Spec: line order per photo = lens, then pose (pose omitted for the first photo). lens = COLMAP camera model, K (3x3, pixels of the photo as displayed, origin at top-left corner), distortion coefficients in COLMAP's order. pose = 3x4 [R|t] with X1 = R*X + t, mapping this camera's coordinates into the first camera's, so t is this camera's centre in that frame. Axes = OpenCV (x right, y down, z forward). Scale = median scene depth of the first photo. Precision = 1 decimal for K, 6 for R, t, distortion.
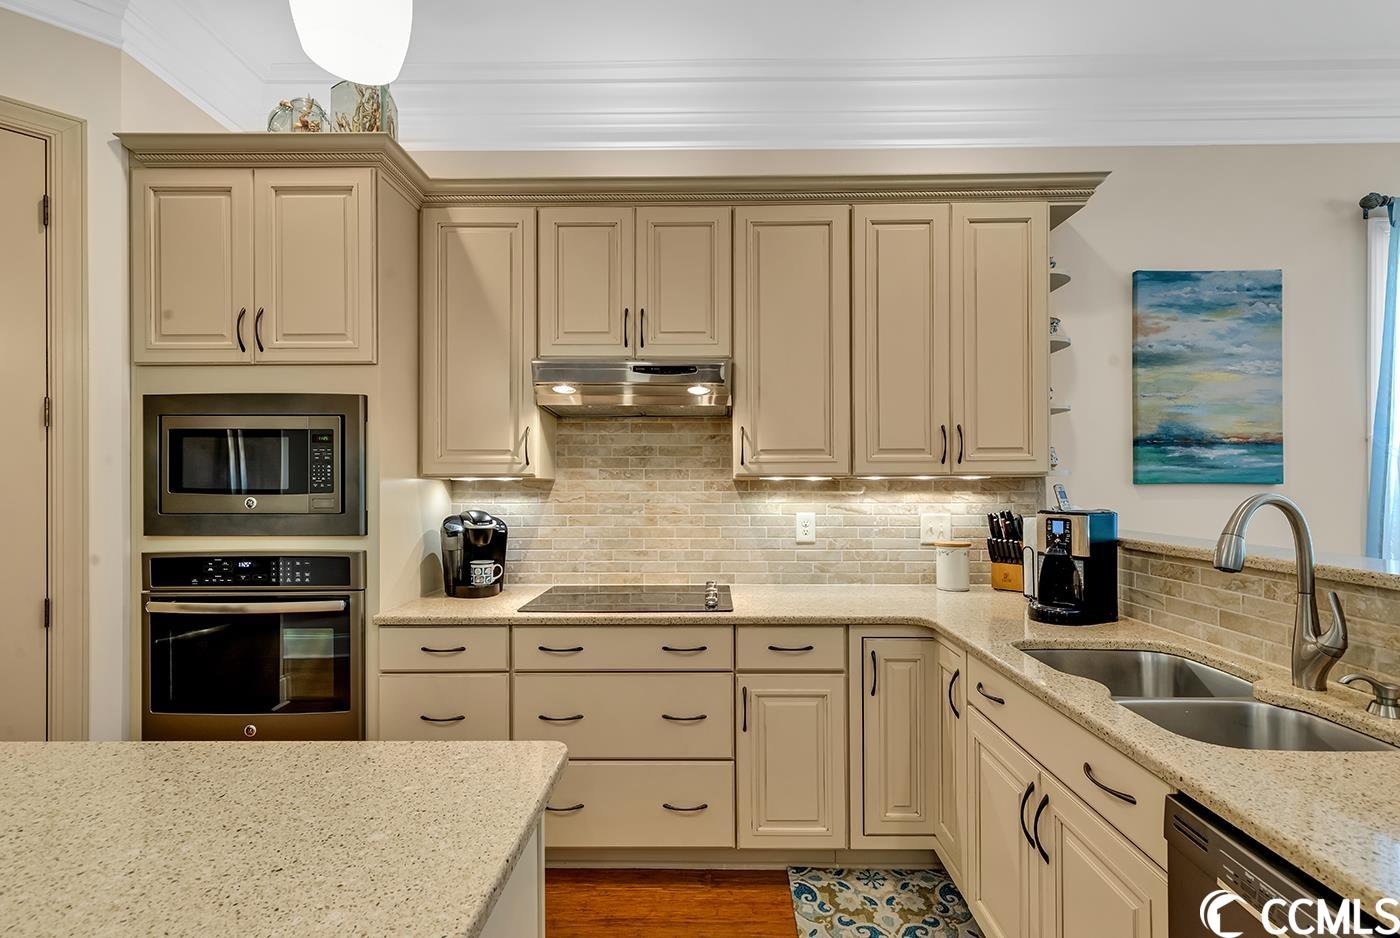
lens RADIAL K [[638.9, 0, 704.5], [0, 638.9, 479.8], [0, 0, 1]] dist [0.006998, 0.000142]
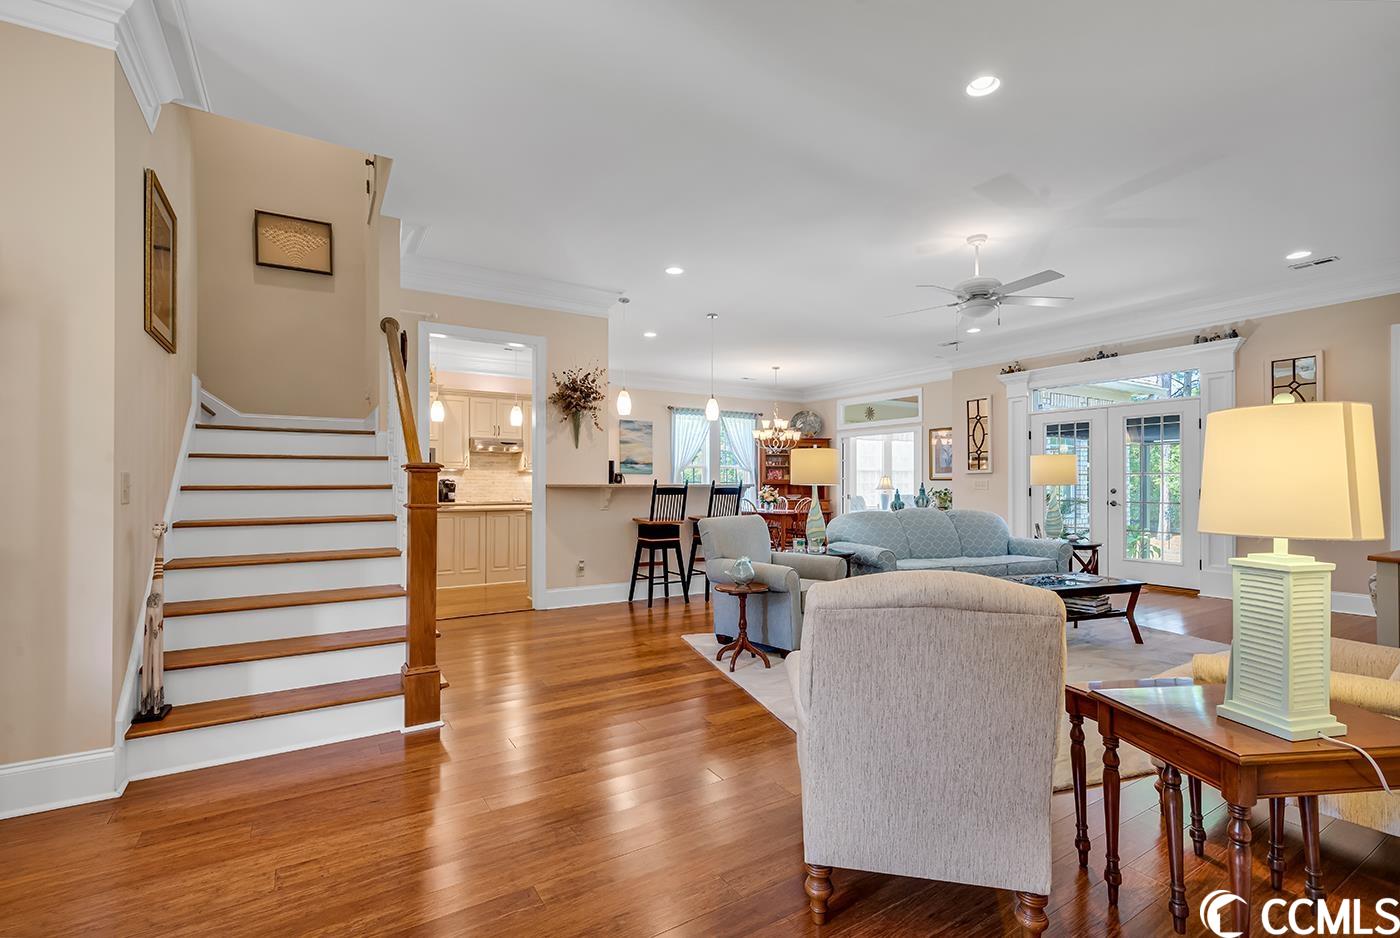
lens RADIAL K [[626.9, 0, 704.2], [0, 626.9, 481.4], [0, 0, 1]] dist [0.000662, 0.000164]
pose [[0.843691, 0.003936, 0.536814, -0.971572], [-0.004998, 0.999987, 0.000523, 0.050715], [-0.536805, -0.003124, 0.843700, -2.556097]]
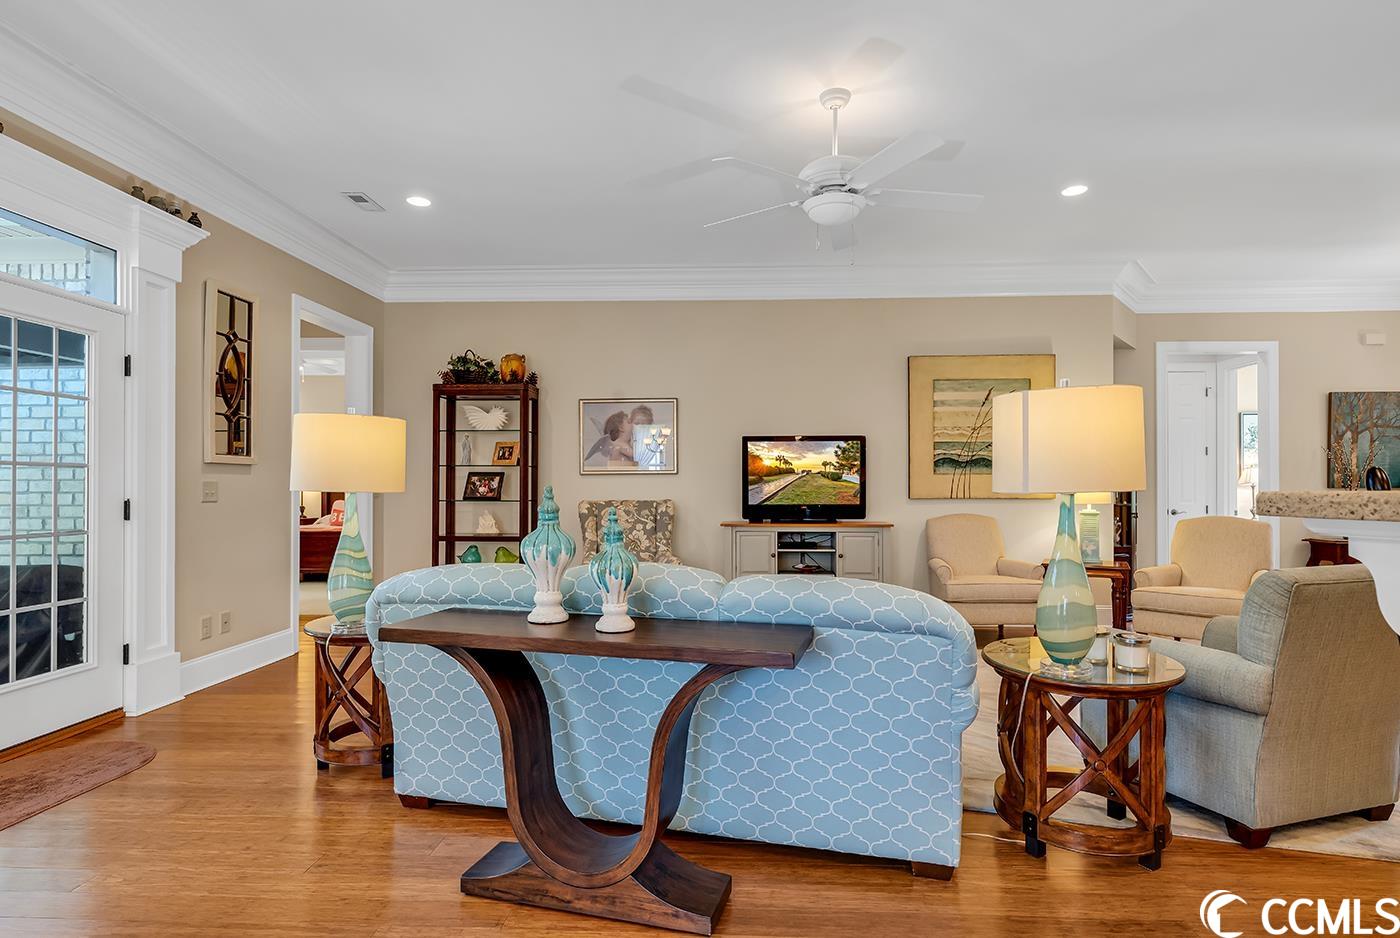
lens RADIAL K [[726.4, 0, 704.6], [0, 726.4, 484.3], [0, 0, 1]] dist [0.012764, -0.000288]
pose [[-0.999545, 0.002856, 0.030018, 0.818851], [0.002563, 0.999948, -0.009825, 0.059144], [-0.030045, -0.009744, -0.999501, -0.200281]]
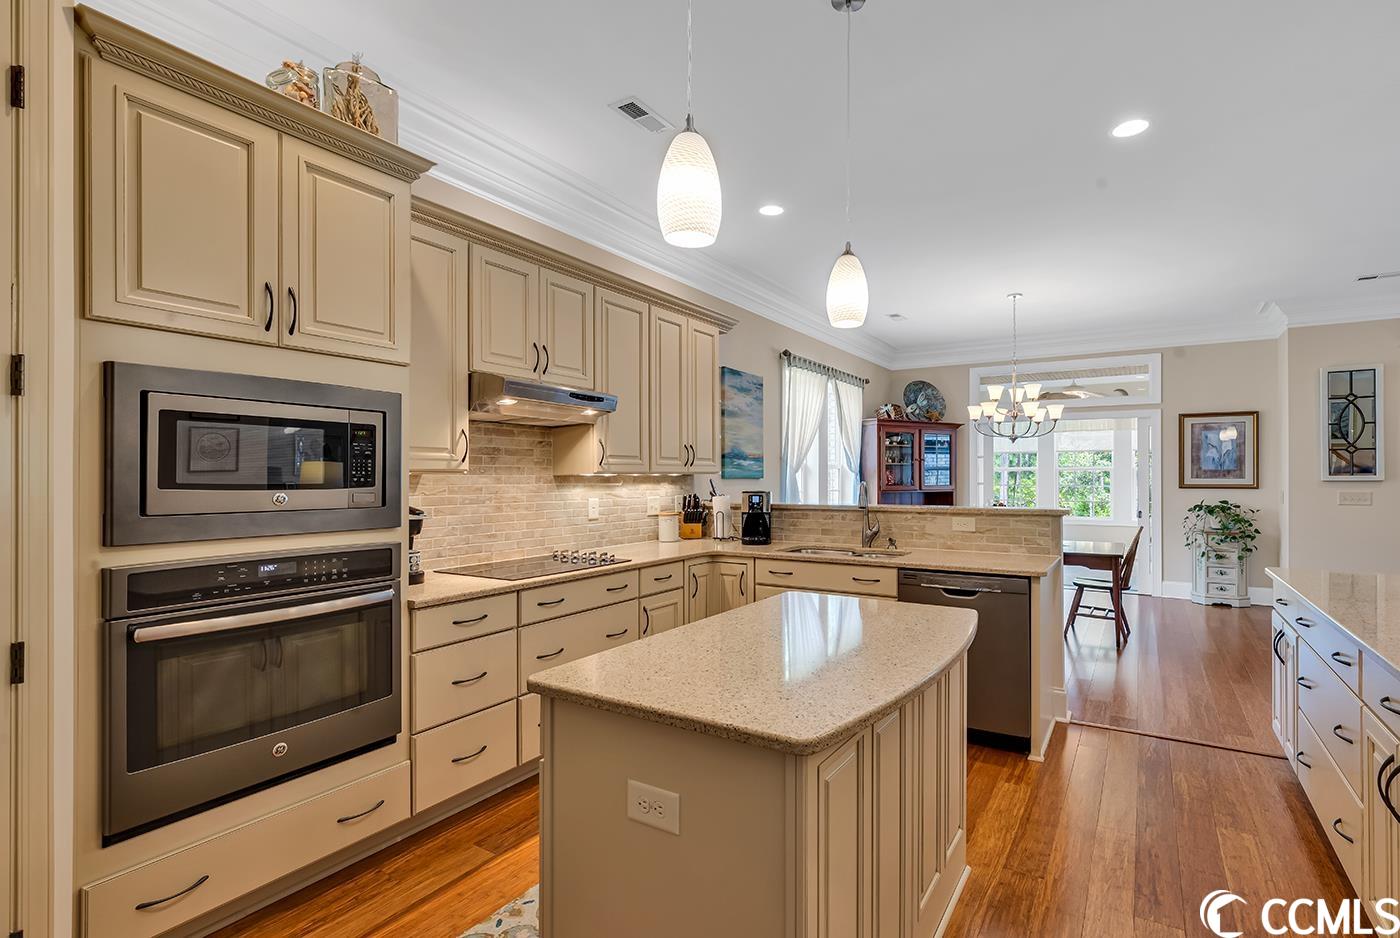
lens RADIAL K [[606.7, 0, 722.6], [0, 606.7, 477.2], [0, 0, 1]] dist [-0.001515, 0.000051]
pose [[0.557900, 0.001511, 0.829907, -0.828389], [-0.003913, 0.999992, 0.000810, 0.001286], [-0.829899, -0.003700, 0.557901, -0.001582]]
